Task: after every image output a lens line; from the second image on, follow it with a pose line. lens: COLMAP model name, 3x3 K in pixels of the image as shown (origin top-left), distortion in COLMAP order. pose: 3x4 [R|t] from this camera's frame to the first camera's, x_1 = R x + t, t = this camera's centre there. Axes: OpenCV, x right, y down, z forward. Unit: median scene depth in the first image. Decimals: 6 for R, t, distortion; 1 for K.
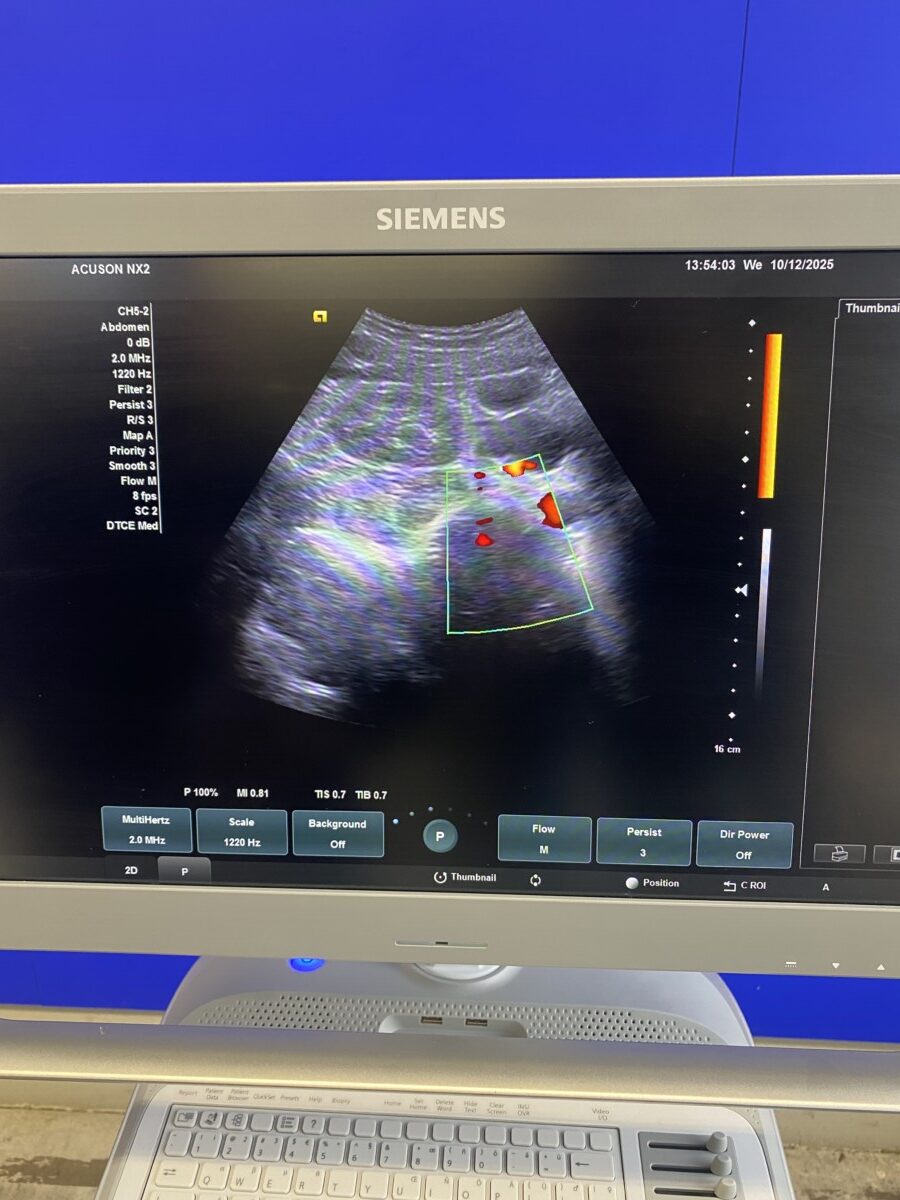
lens RADIAL K [[906.8, 0, 456.0], [0, 906.8, 606.6], [0, 0, 1]] dist [0.001867, -0.009630]
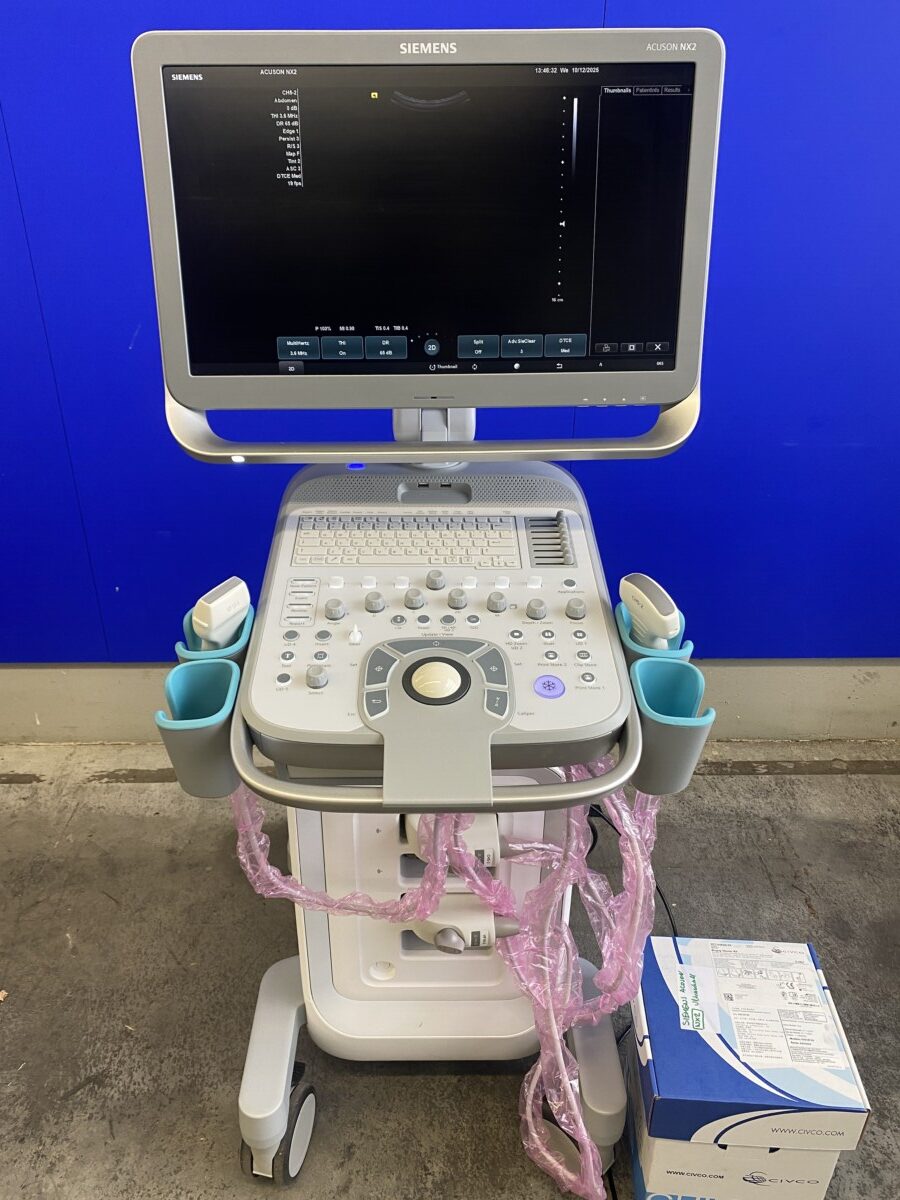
lens RADIAL K [[906.8, 0, 443.7], [0, 906.8, 602.5], [0, 0, 1]] dist [0.001867, -0.009630]
pose [[0.997681, -0.034087, 0.058913, -0.144103], [0.023486, 0.984802, 0.172083, 0.496904], [-0.063884, -0.170301, 0.983319, -1.329478]]
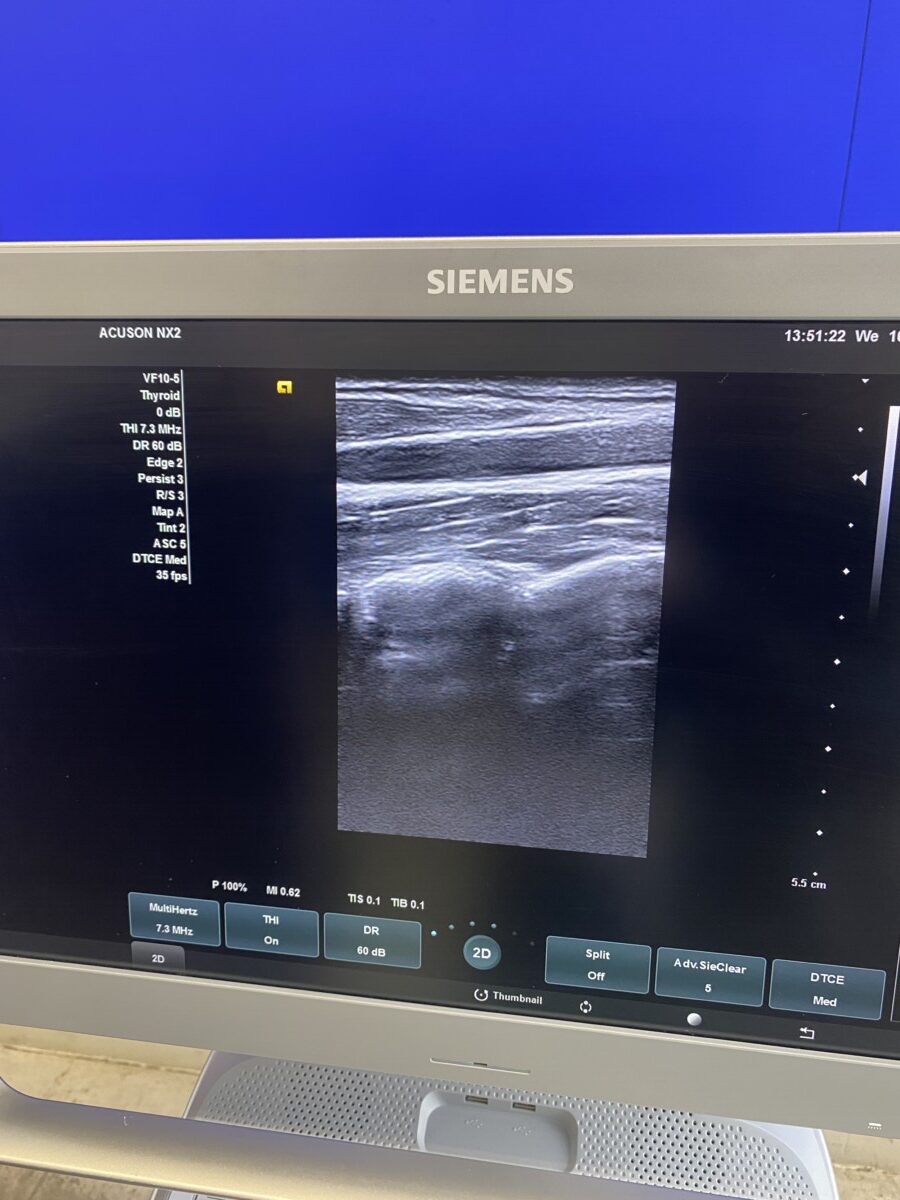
lens RADIAL K [[906.8, 0, 449.7], [0, 906.8, 591.8], [0, 0, 1]] dist [0.001867, -0.009630]
pose [[0.994331, 0.033286, -0.100985, 0.030819], [-0.029599, 0.998847, 0.037788, -0.144502], [0.102126, -0.034585, 0.994170, 0.101977]]
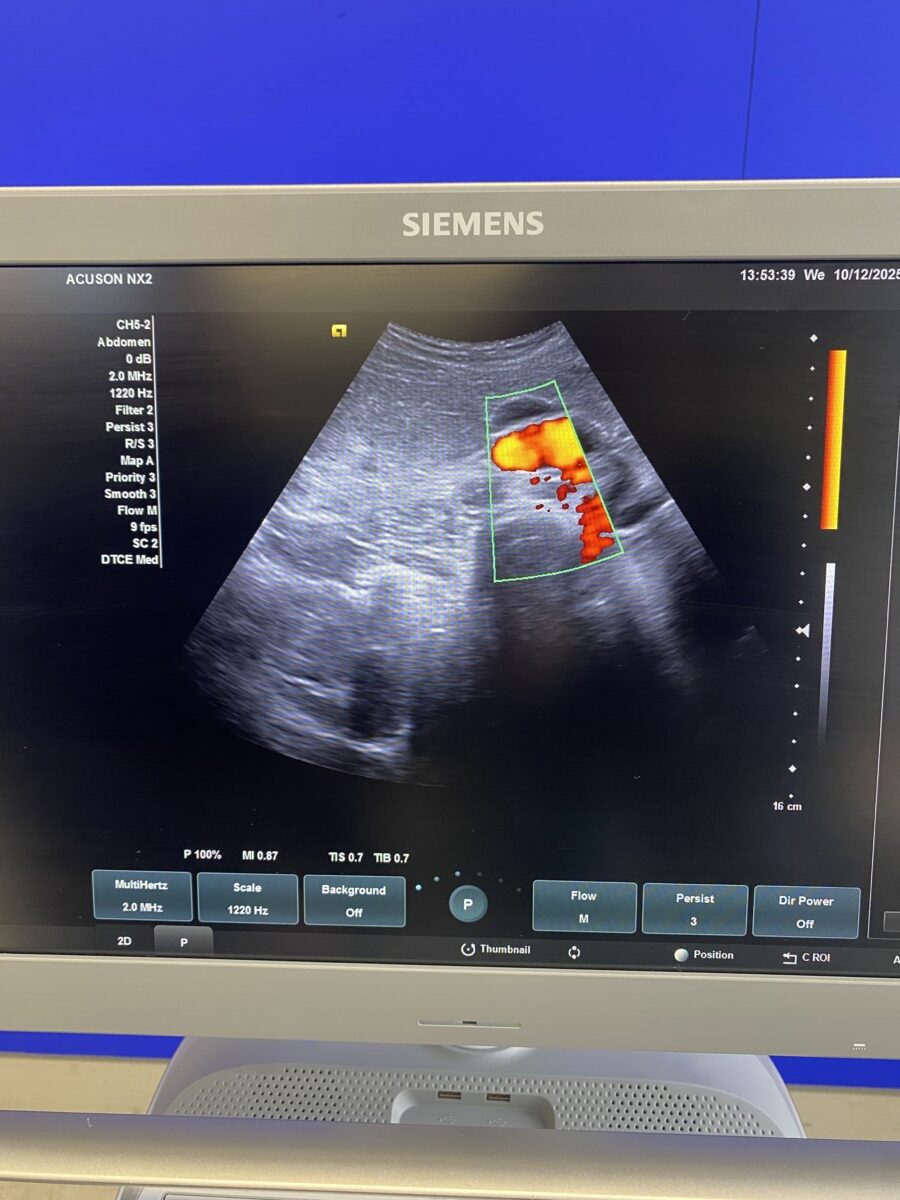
lens RADIAL K [[906.8, 0, 452.9], [0, 906.8, 604.0], [0, 0, 1]] dist [0.001867, -0.009630]
pose [[0.999980, -0.000580, 0.006253, -0.038577], [0.000777, 0.999501, -0.031578, -0.015639], [-0.006232, 0.031582, 0.999482, 0.091213]]
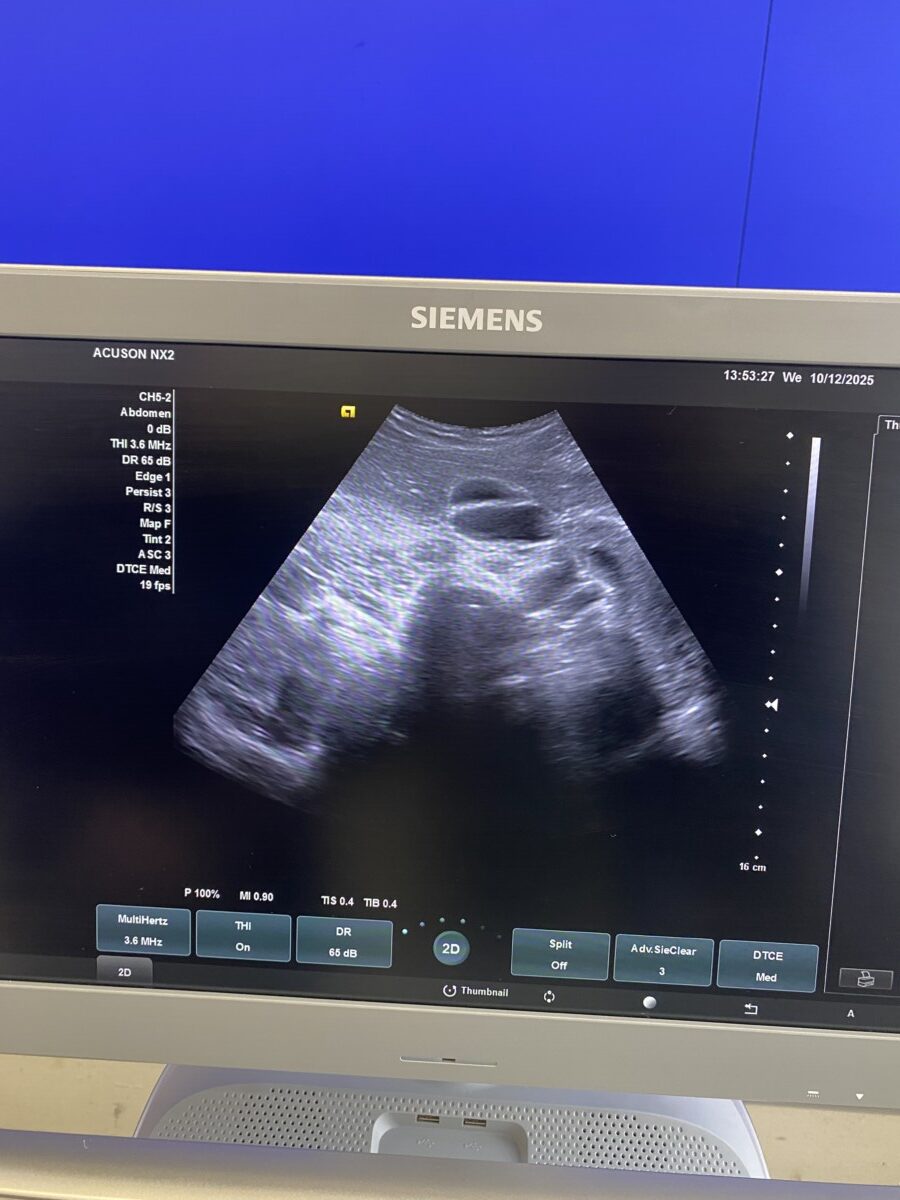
lens RADIAL K [[906.8, 0, 461.6], [0, 906.8, 591.9], [0, 0, 1]] dist [0.001867, -0.009630]
pose [[0.999288, 0.033710, 0.016963, -0.035744], [-0.033052, 0.998742, -0.037715, -0.086946], [-0.018213, 0.037127, 0.999145, 0.030140]]
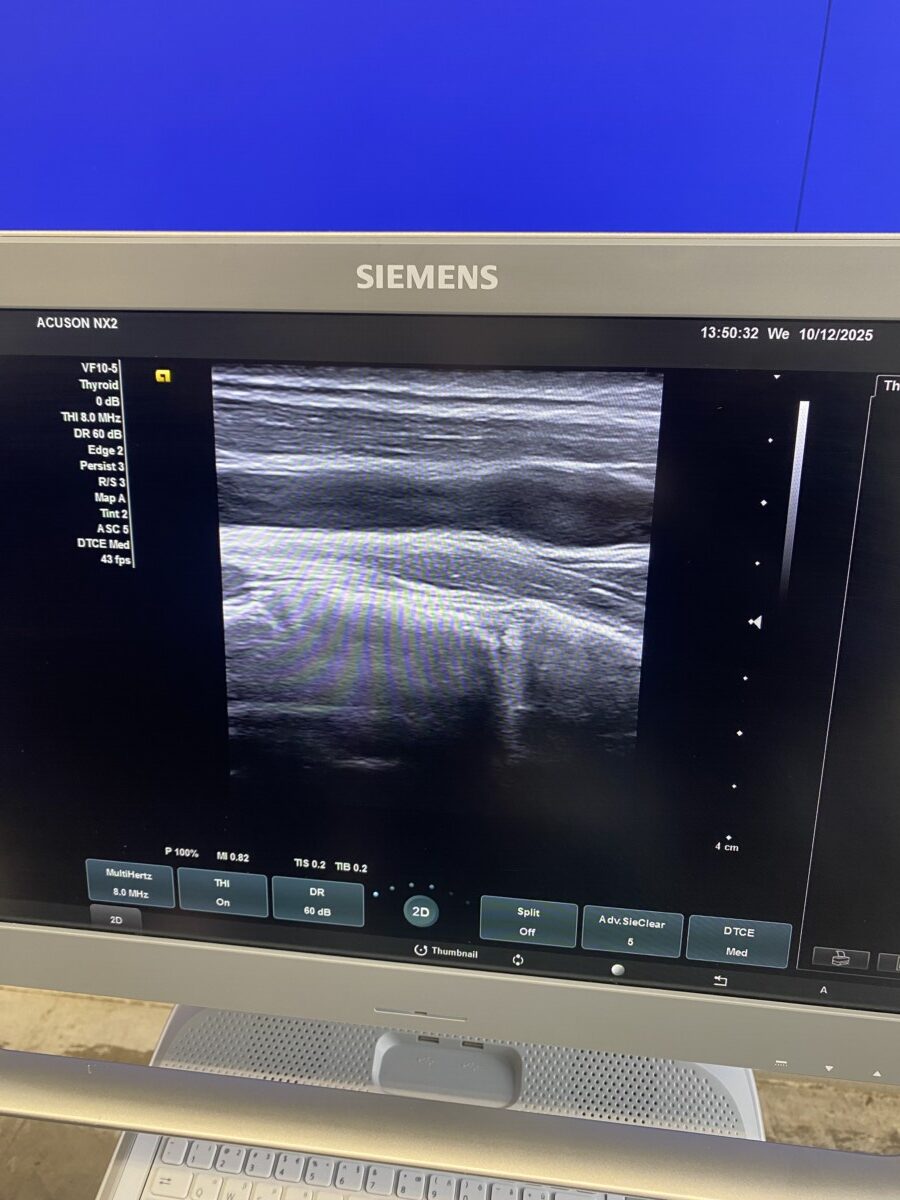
lens RADIAL K [[906.8, 0, 454.5], [0, 906.8, 588.8], [0, 0, 1]] dist [0.001867, -0.009630]
pose [[0.996668, 0.034025, -0.074126, 0.079599], [-0.026489, 0.994597, 0.100375, -0.191322], [0.077141, -0.098077, 0.992185, 0.072221]]
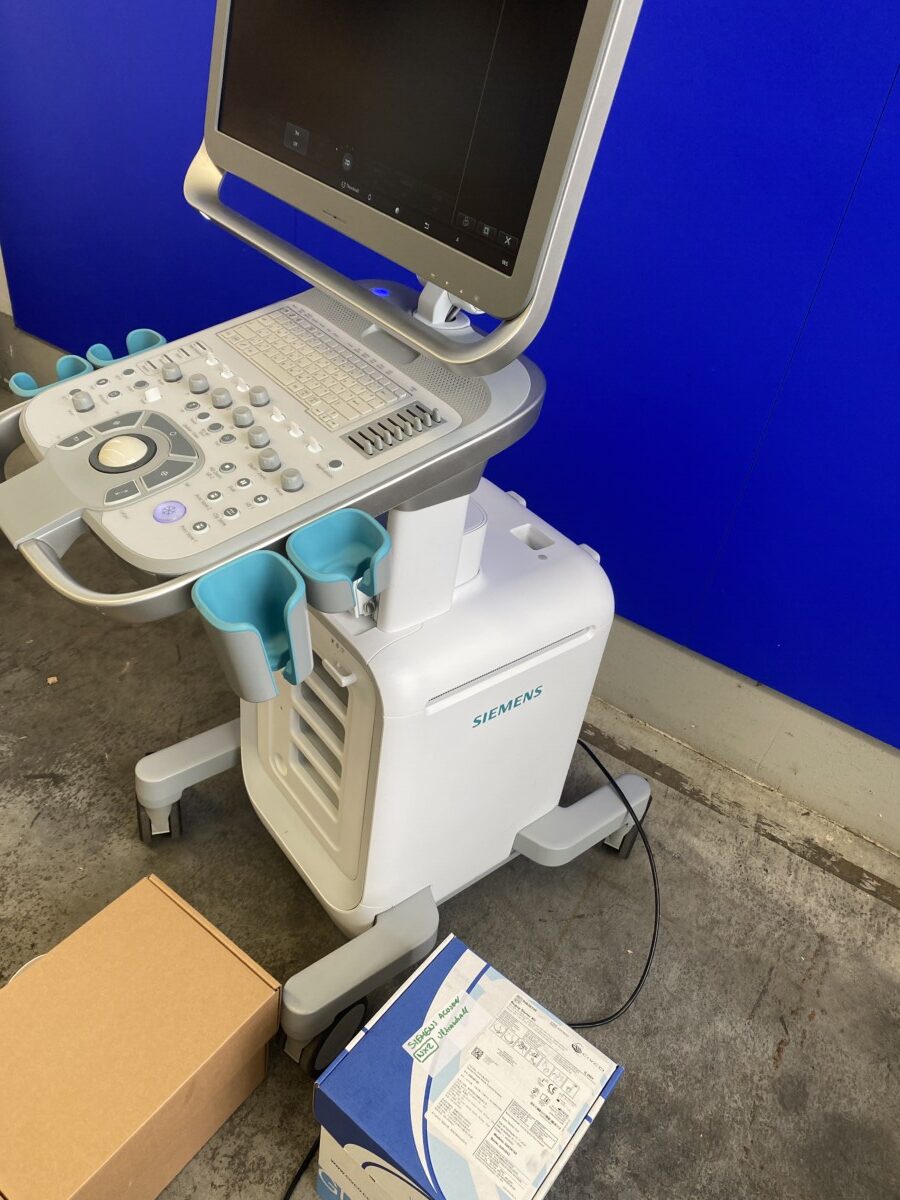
lens RADIAL K [[906.8, 0, 455.3], [0, 906.8, 605.2], [0, 0, 1]] dist [0.001867, -0.009630]
pose [[0.662810, 0.525208, -0.533703, 1.783648], [-0.357727, 0.848260, 0.390495, 0.219628], [0.657810, -0.067904, 0.750117, -0.447014]]
